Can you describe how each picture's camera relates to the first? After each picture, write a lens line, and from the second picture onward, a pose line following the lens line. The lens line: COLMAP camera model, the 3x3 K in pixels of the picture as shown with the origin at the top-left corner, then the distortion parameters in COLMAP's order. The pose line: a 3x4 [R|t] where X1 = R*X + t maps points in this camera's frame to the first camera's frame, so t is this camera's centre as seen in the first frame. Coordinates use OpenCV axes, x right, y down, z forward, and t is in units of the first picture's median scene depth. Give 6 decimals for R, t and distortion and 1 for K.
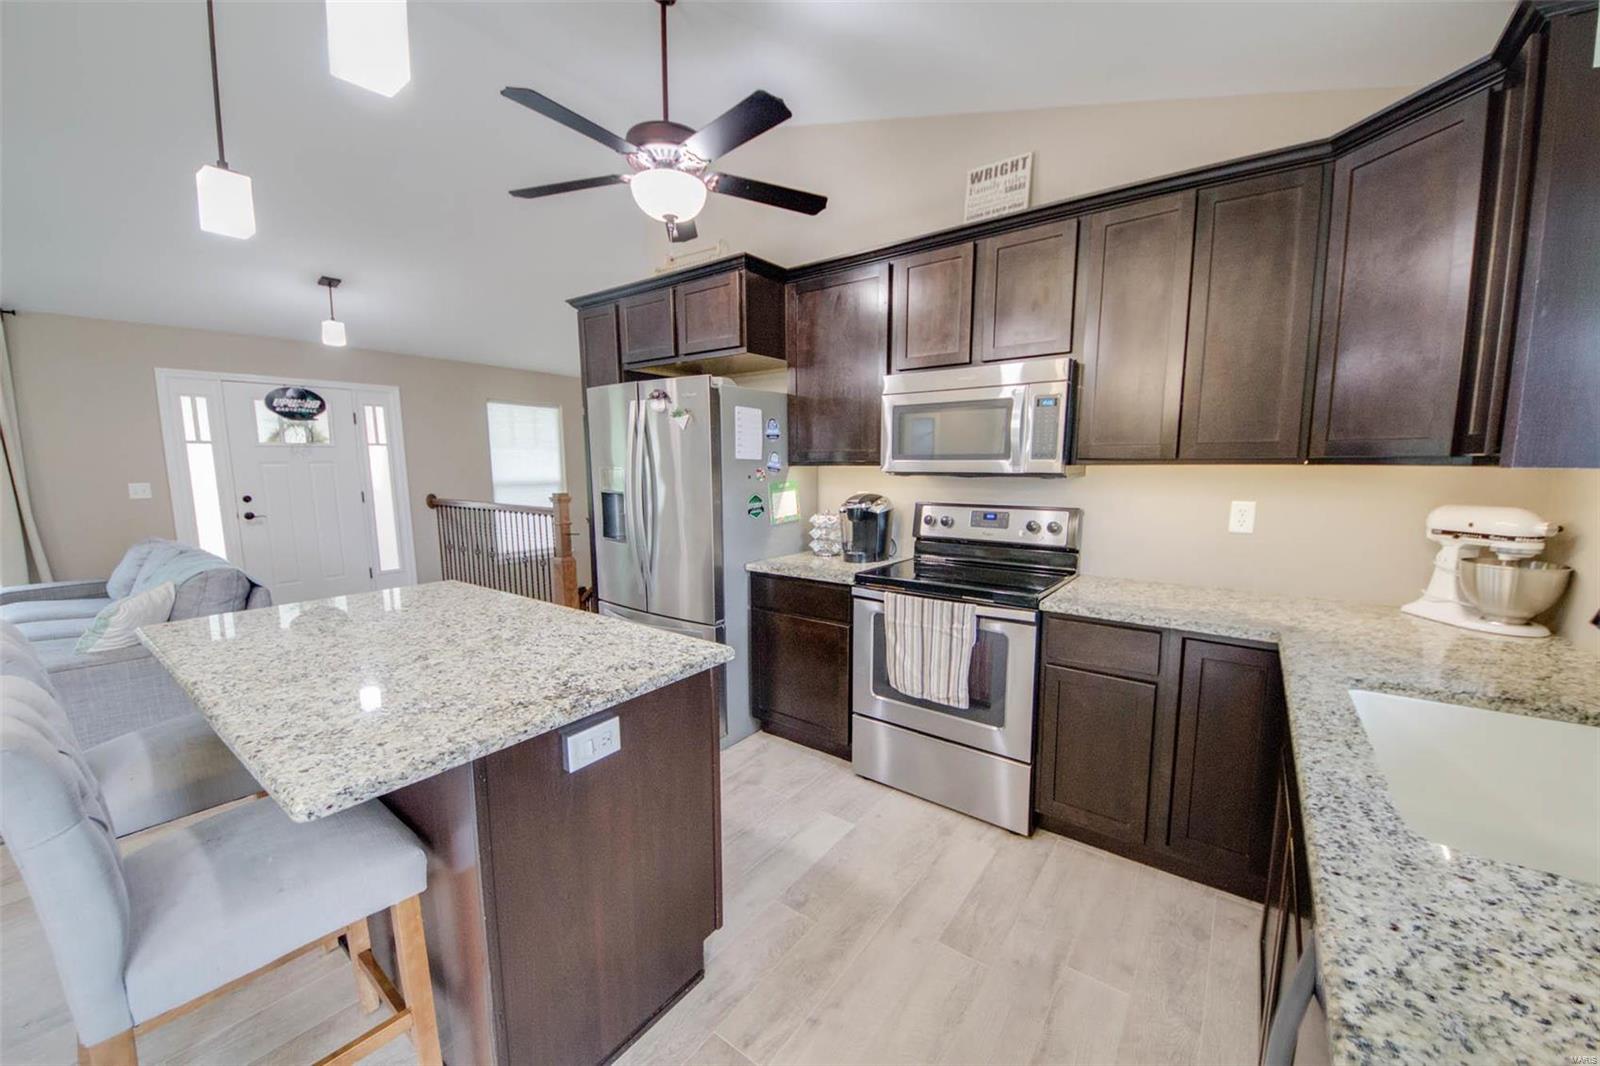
lens RADIAL K [[610.3, 0, 808.6], [0, 610.3, 539.0], [0, 0, 1]] dist [0.028154, -0.018530]
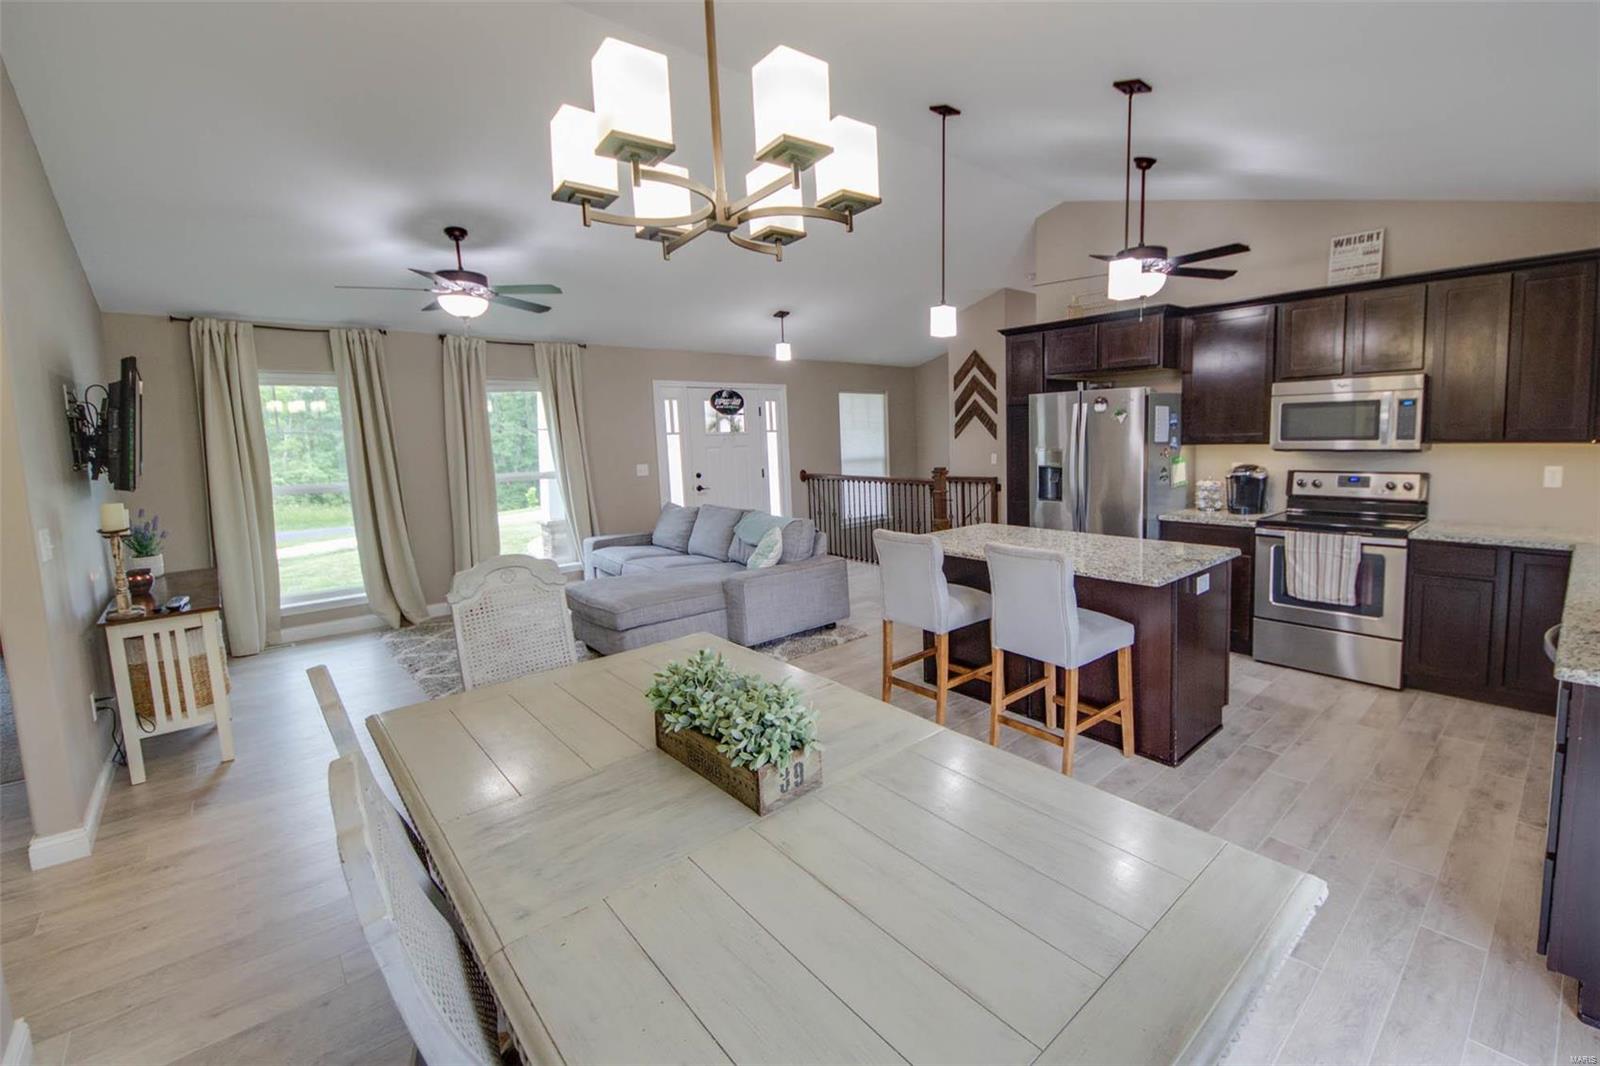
lens RADIAL K [[692.8, 0, 887.0], [0, 692.8, 495.8], [0, 0, 1]] dist [0.041859, -0.041789]
pose [[0.985366, -0.008043, -0.170264, -0.505079], [0.003314, 0.999601, -0.028039, 0.043890], [0.170421, 0.027064, 0.985000, -0.789829]]
